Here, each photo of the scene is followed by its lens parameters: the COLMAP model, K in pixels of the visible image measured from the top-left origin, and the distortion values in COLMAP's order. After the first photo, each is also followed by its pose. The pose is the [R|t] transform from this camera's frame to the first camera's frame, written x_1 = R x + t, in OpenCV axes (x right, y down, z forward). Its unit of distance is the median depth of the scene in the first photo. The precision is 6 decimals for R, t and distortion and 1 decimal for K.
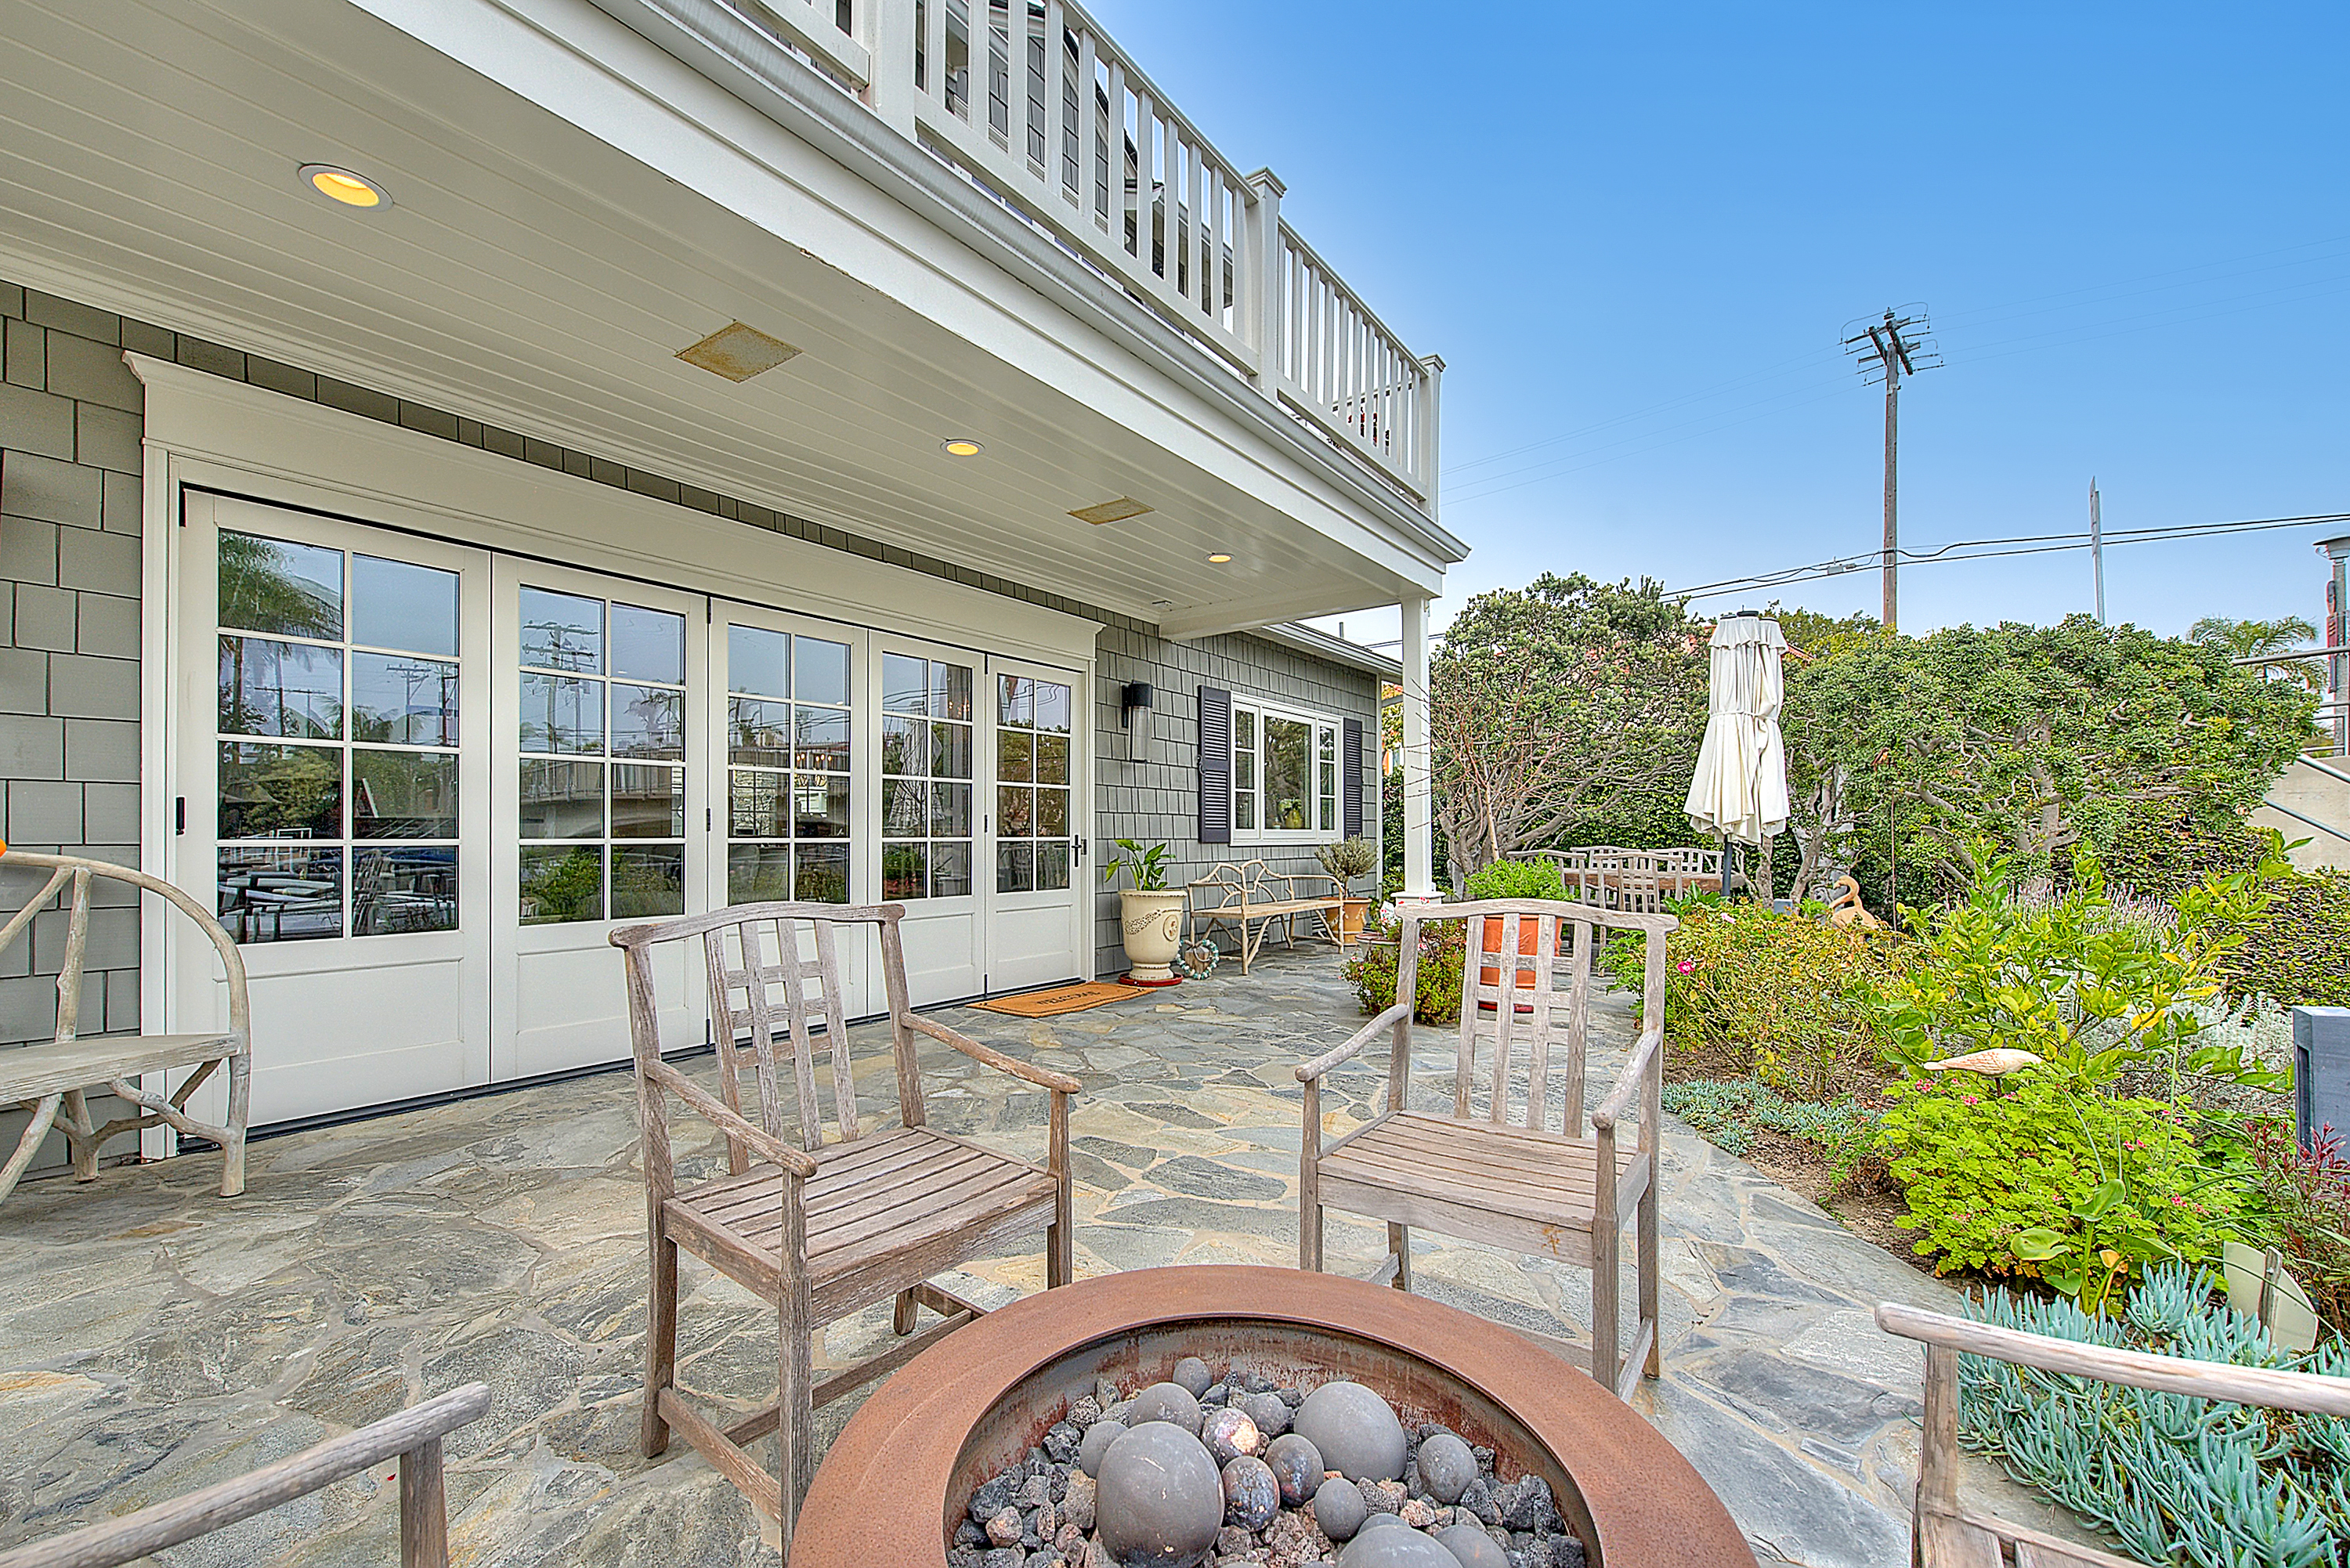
lens RADIAL K [[964.0, 0, 1152.6], [0, 964.0, 868.0], [0, 0, 1]] dist [0.001380, -0.000048]
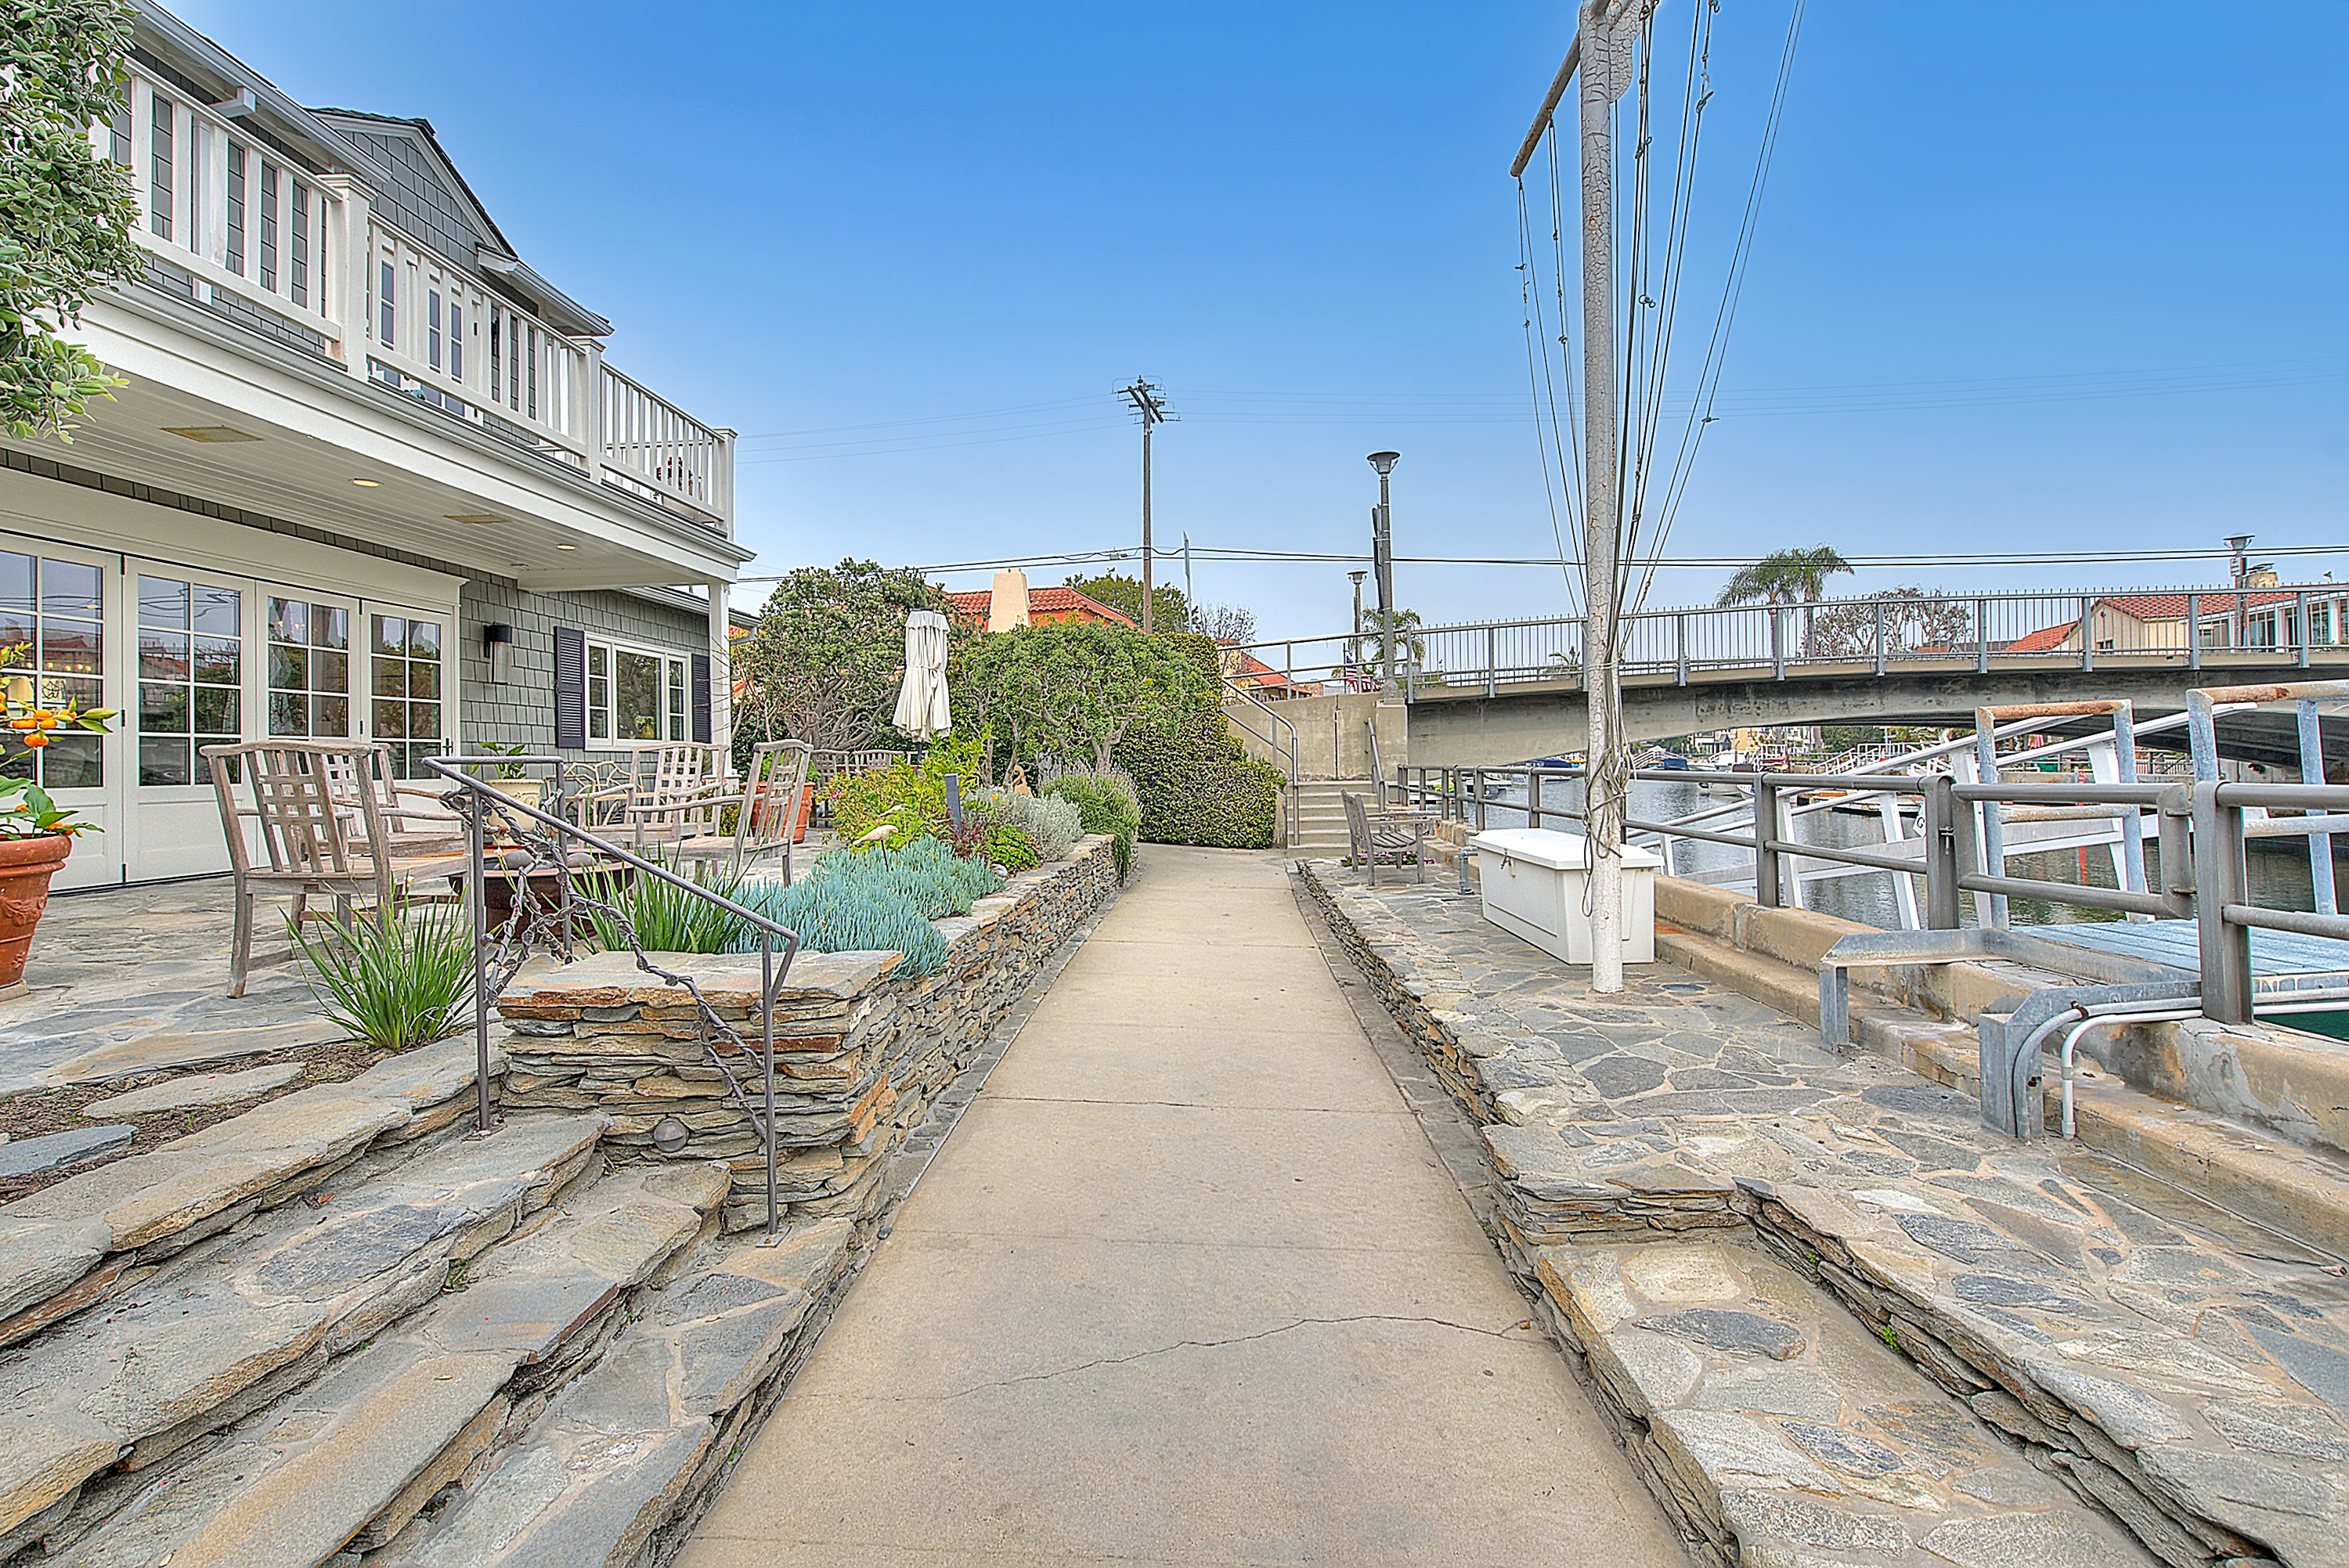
lens RADIAL K [[995.4, 0, 1174.7], [0, 995.4, 756.9], [0, 0, 1]] dist [0.001021, 0.000027]
pose [[0.831612, -0.009208, 0.555281, -0.004360], [0.032640, 0.998945, -0.032318, 0.062775], [-0.554397, 0.045001, 0.831035, -0.628939]]
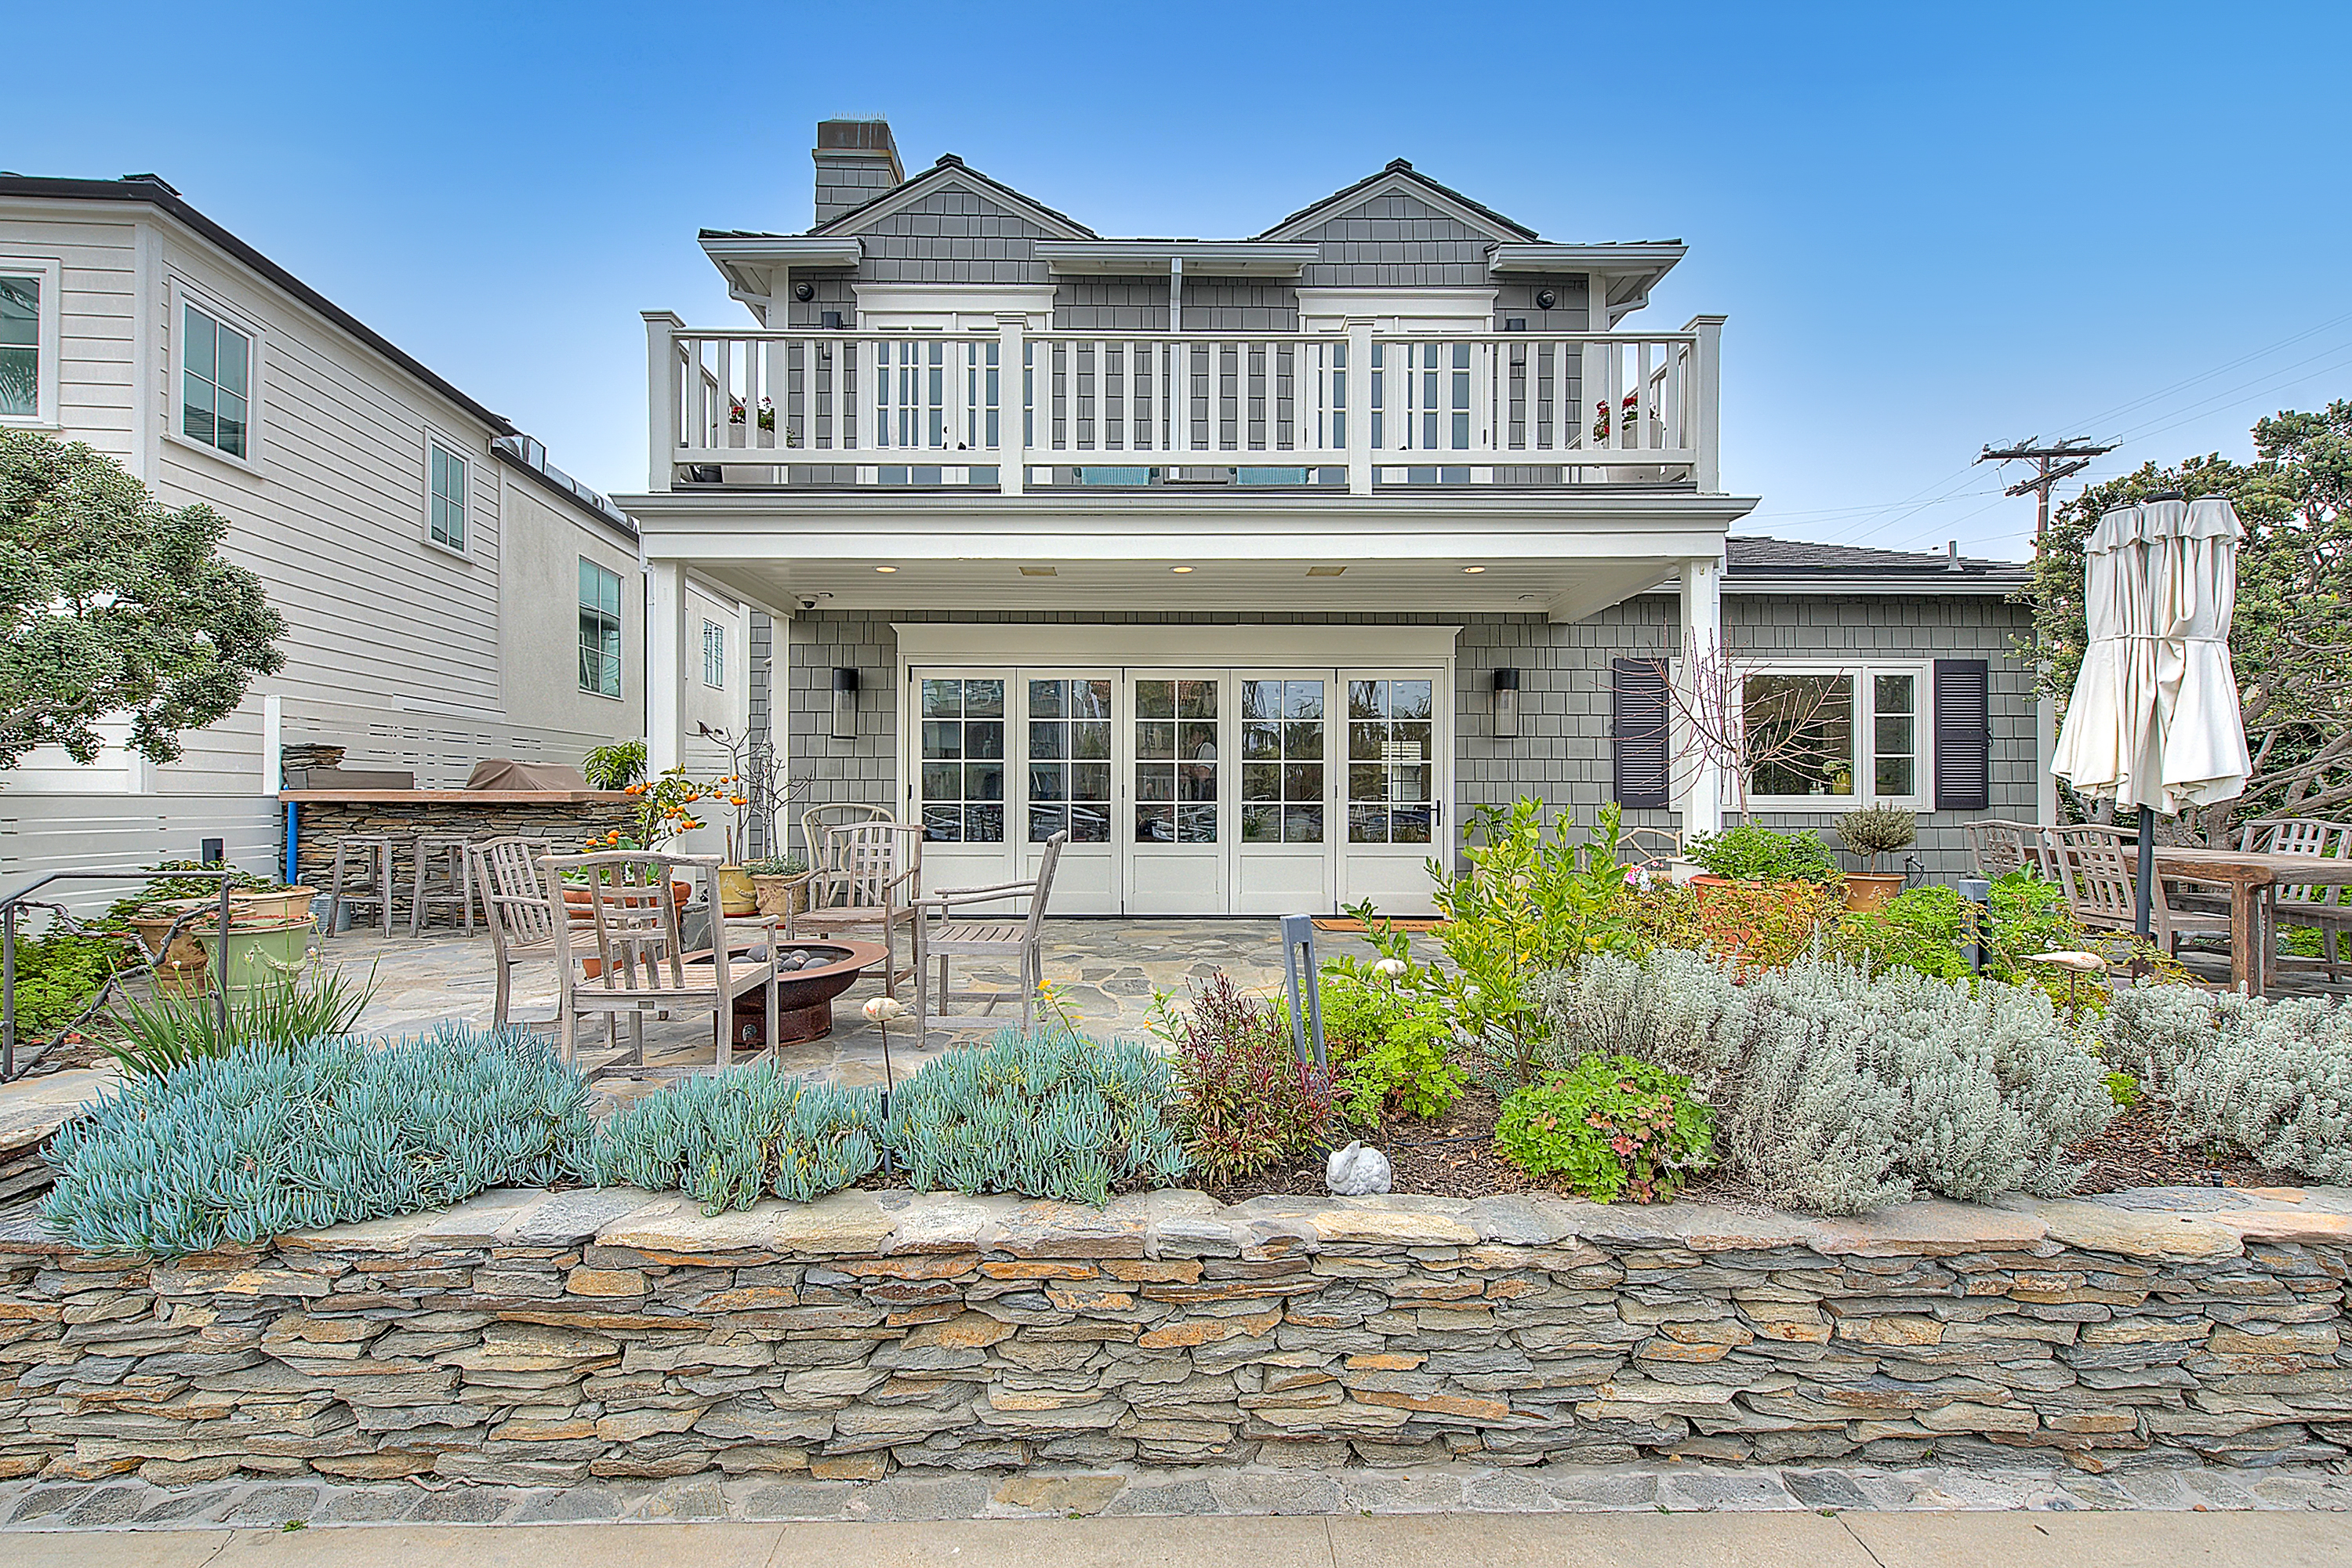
lens RADIAL K [[956.1, 0, 1176.9], [0, 956.1, 782.4], [0, 0, 1]] dist [-0.000085, -0.000378]
pose [[0.598526, -0.008977, -0.801053, 0.656115], [-0.031915, 0.998876, -0.035040, -0.003834], [0.800467, 0.046538, 0.597567, 0.009715]]
